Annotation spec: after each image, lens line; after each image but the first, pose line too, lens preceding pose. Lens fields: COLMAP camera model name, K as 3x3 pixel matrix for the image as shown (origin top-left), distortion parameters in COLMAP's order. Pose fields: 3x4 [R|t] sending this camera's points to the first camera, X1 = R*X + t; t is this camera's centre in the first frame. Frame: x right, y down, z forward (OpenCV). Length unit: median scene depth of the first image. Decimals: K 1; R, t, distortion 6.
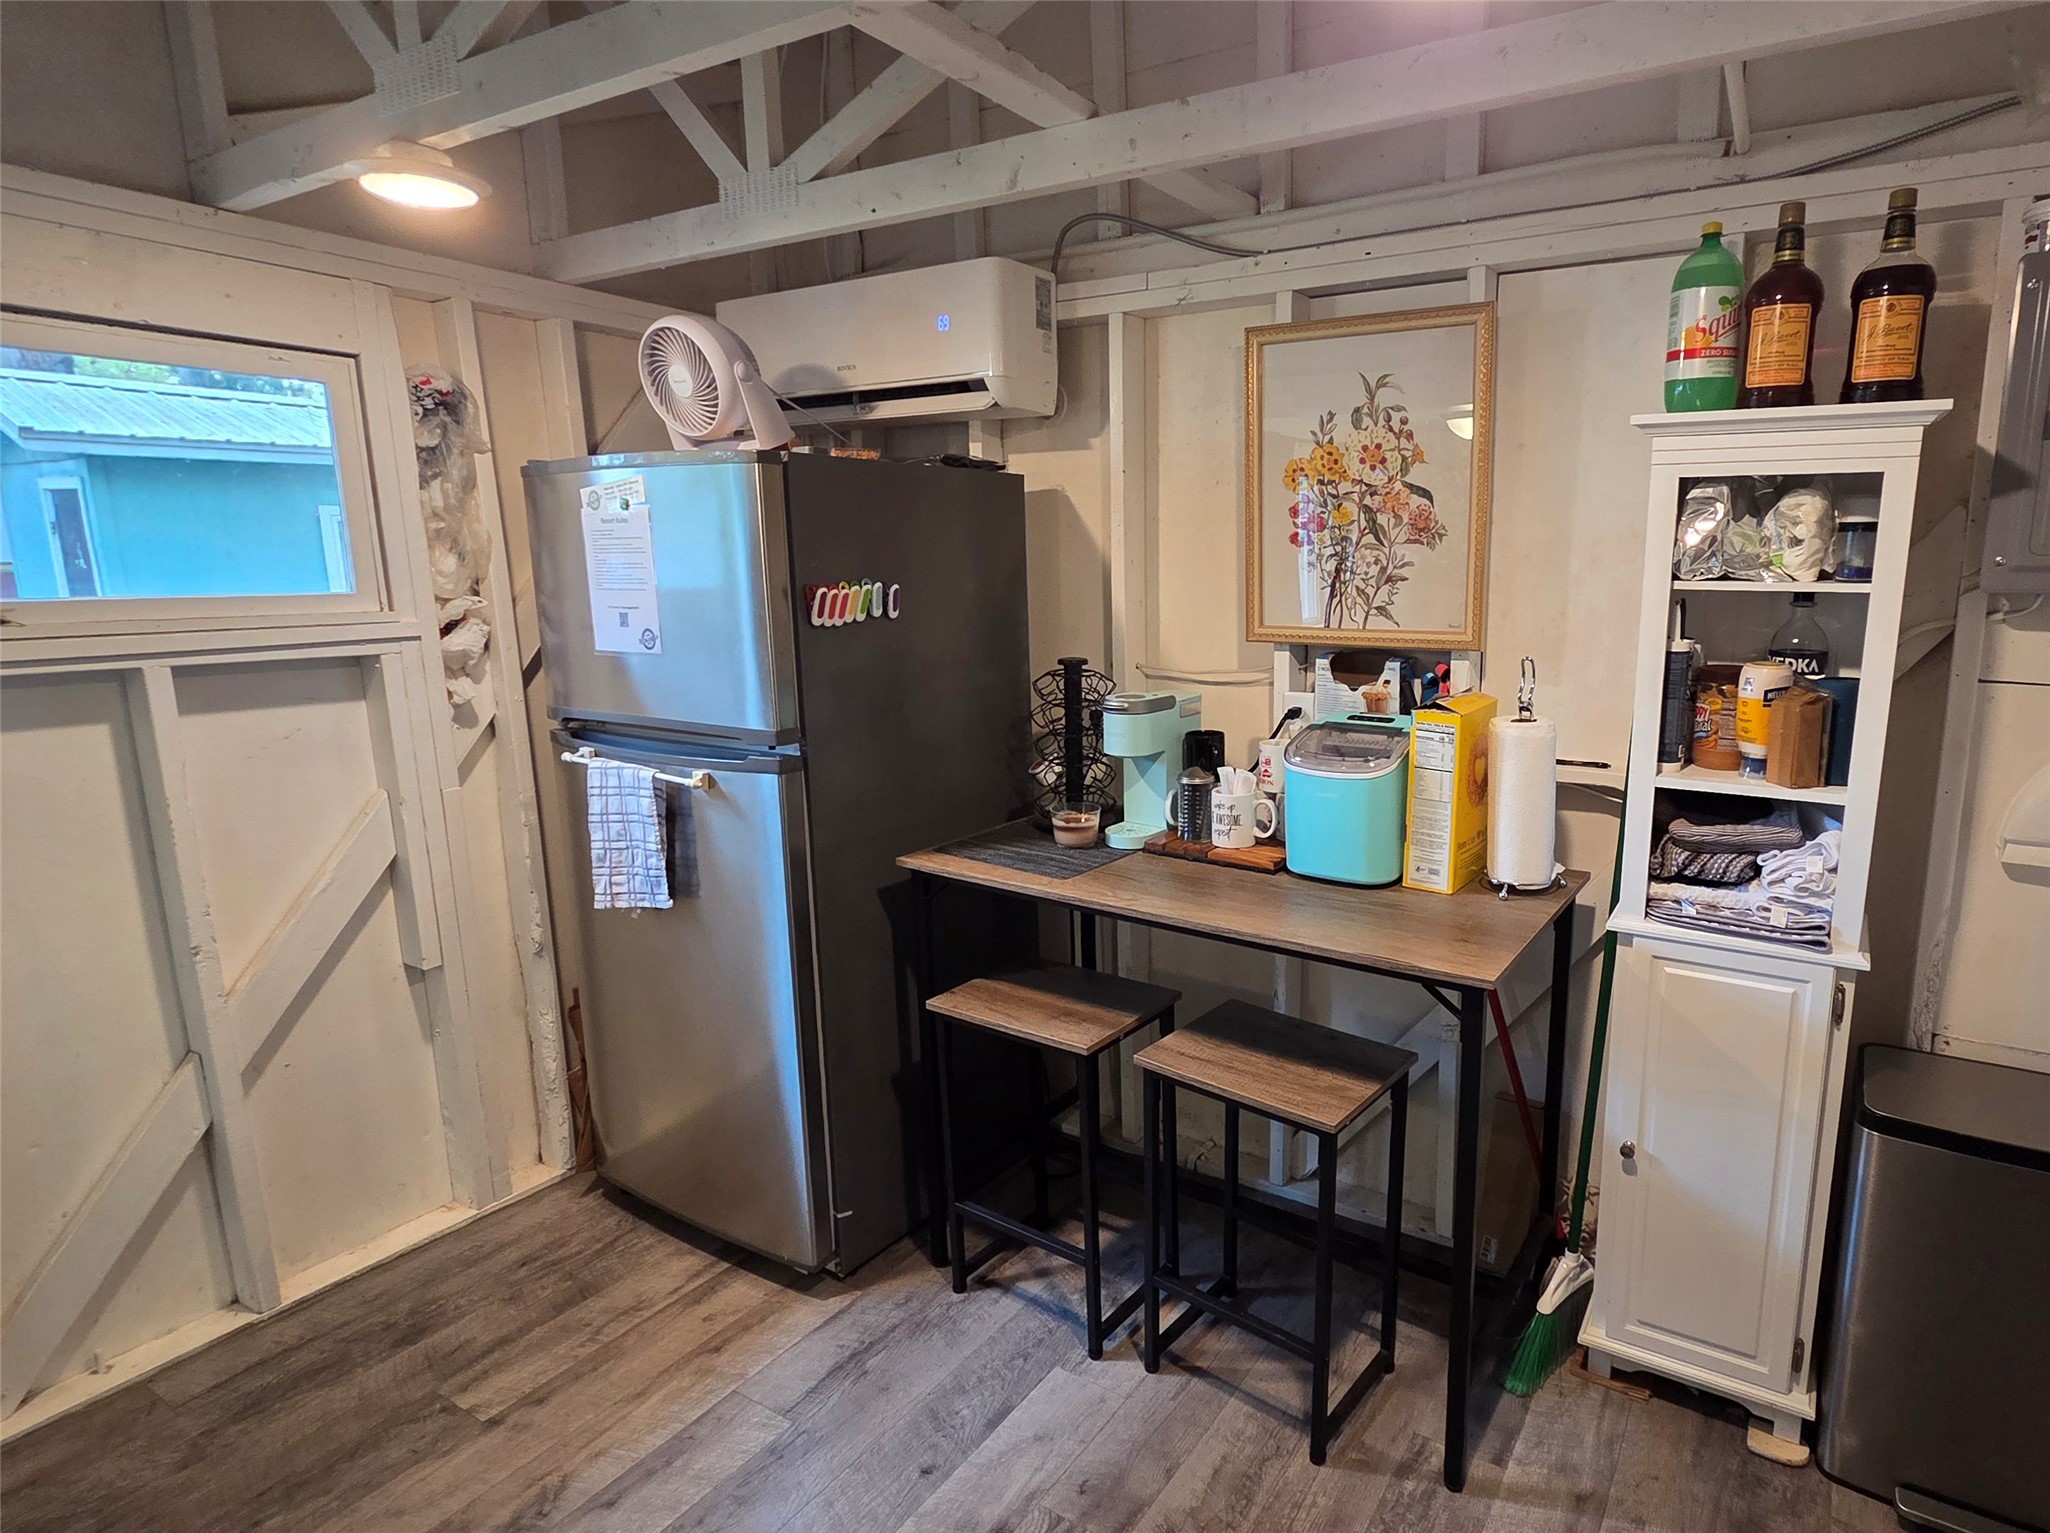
lens RADIAL K [[1117.1, 0, 1203.7], [0, 1117.1, 761.7], [0, 0, 1]] dist [0.001105, -0.001176]
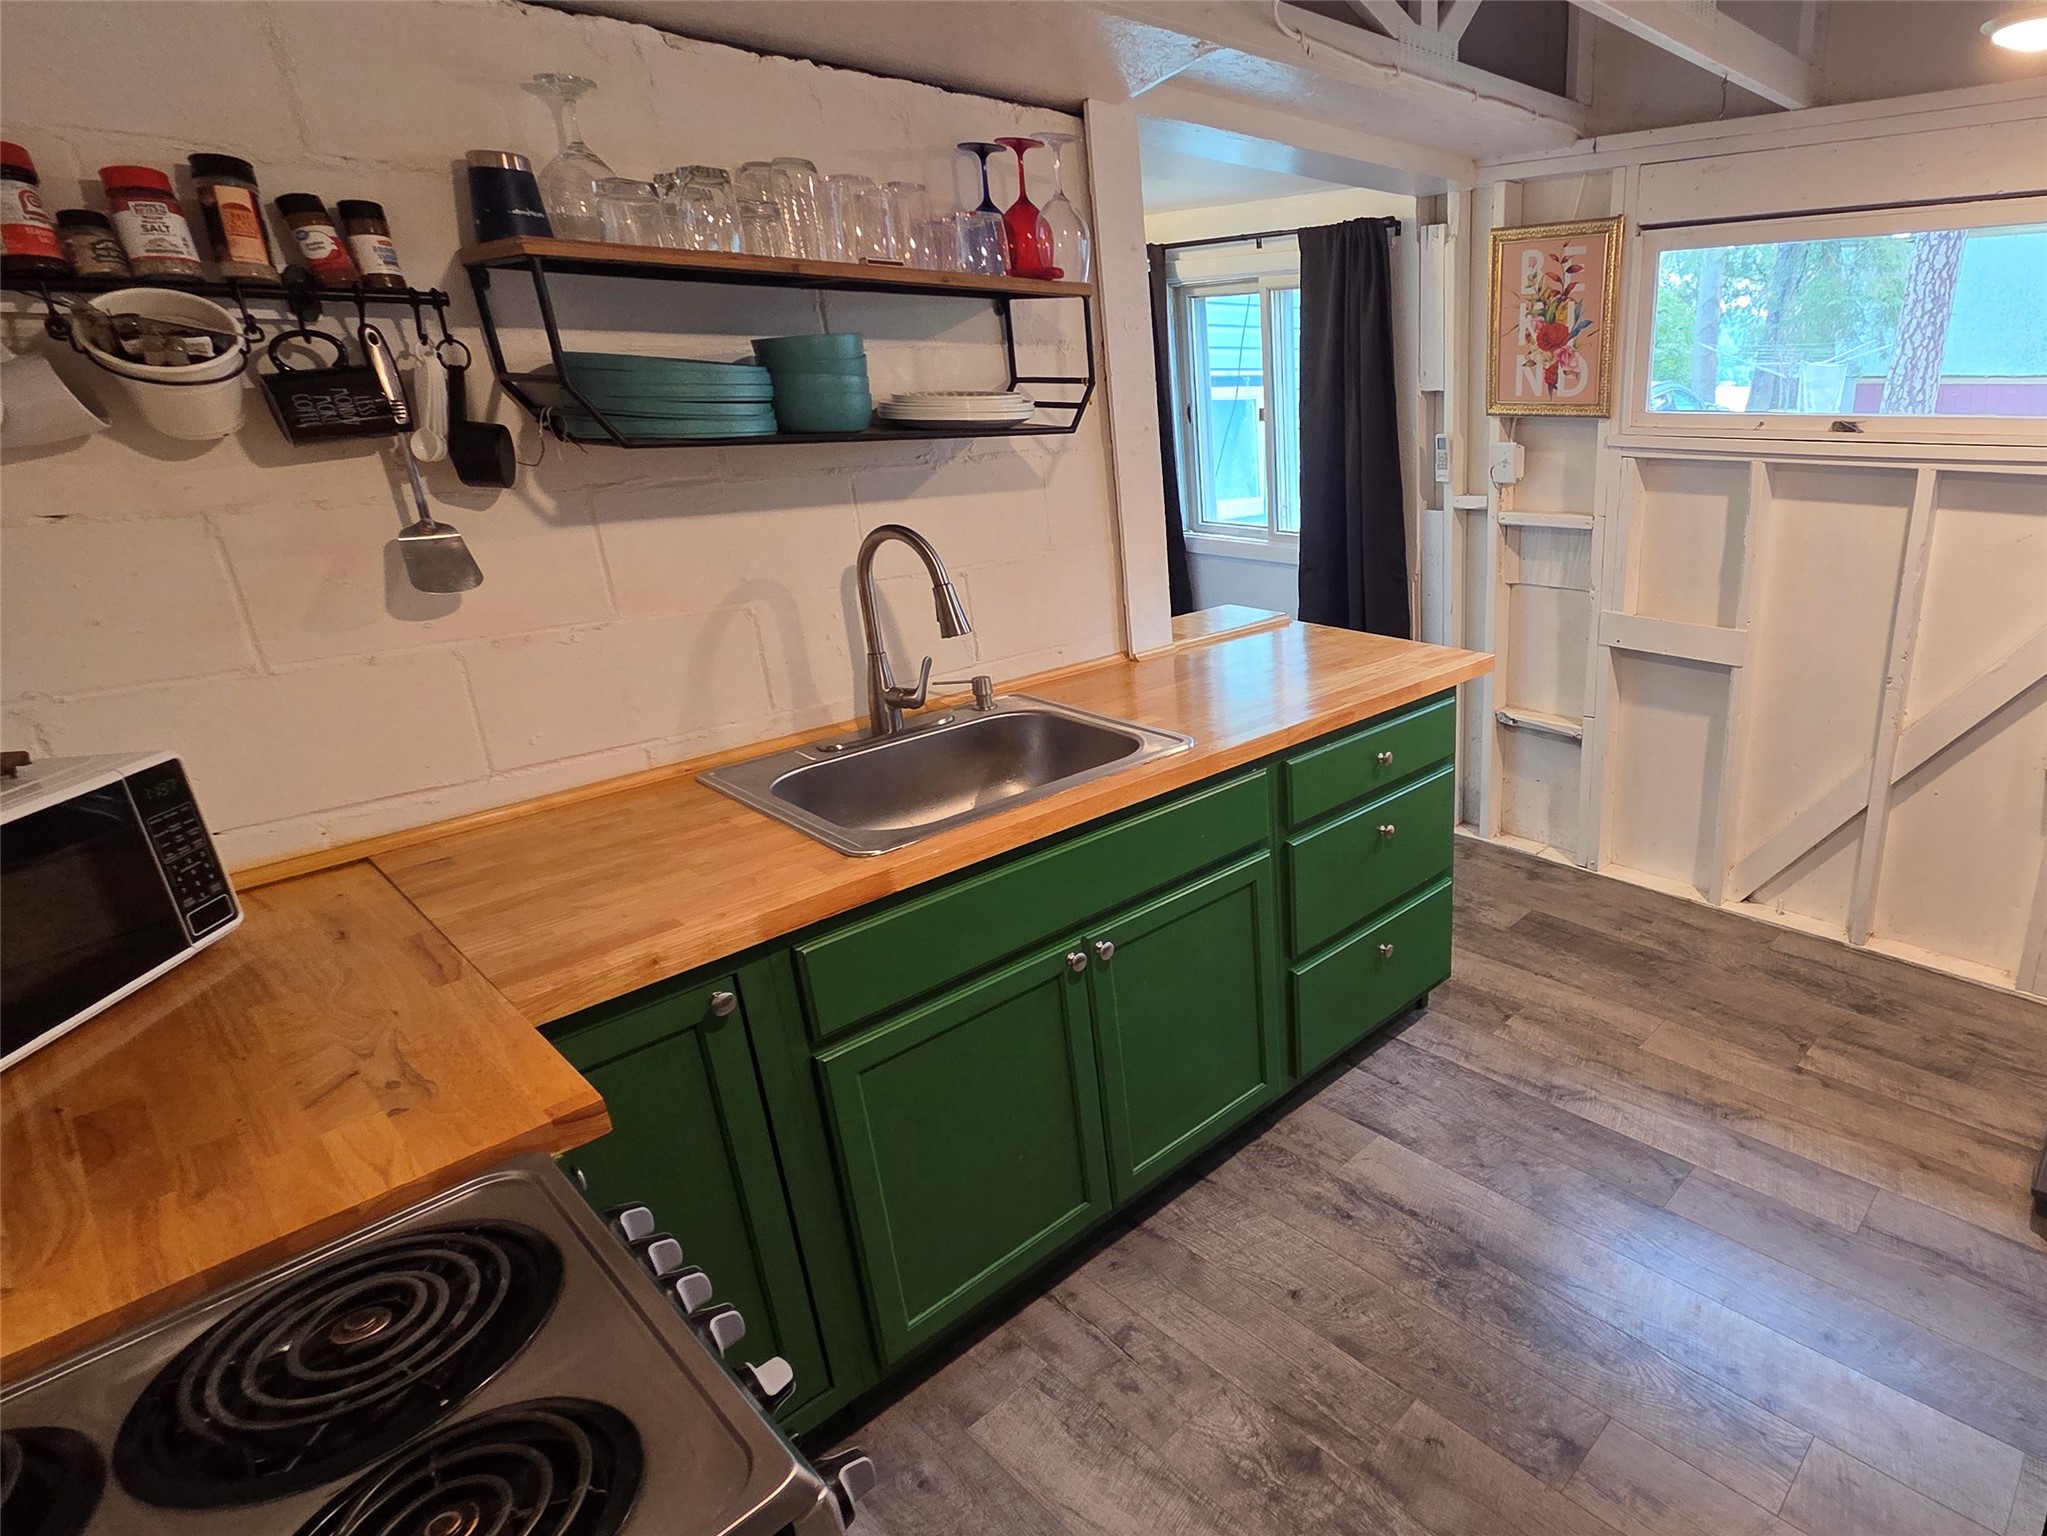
lens RADIAL K [[1115.5, 0, 1364.0], [0, 1115.5, 765.2], [0, 0, 1]] dist [-0.000993, 0.000890]
pose [[-0.153972, 0.327933, -0.932069, 0.491906], [-0.170705, 0.920305, 0.351993, -0.103189], [0.973218, 0.213306, -0.085722, 0.477314]]
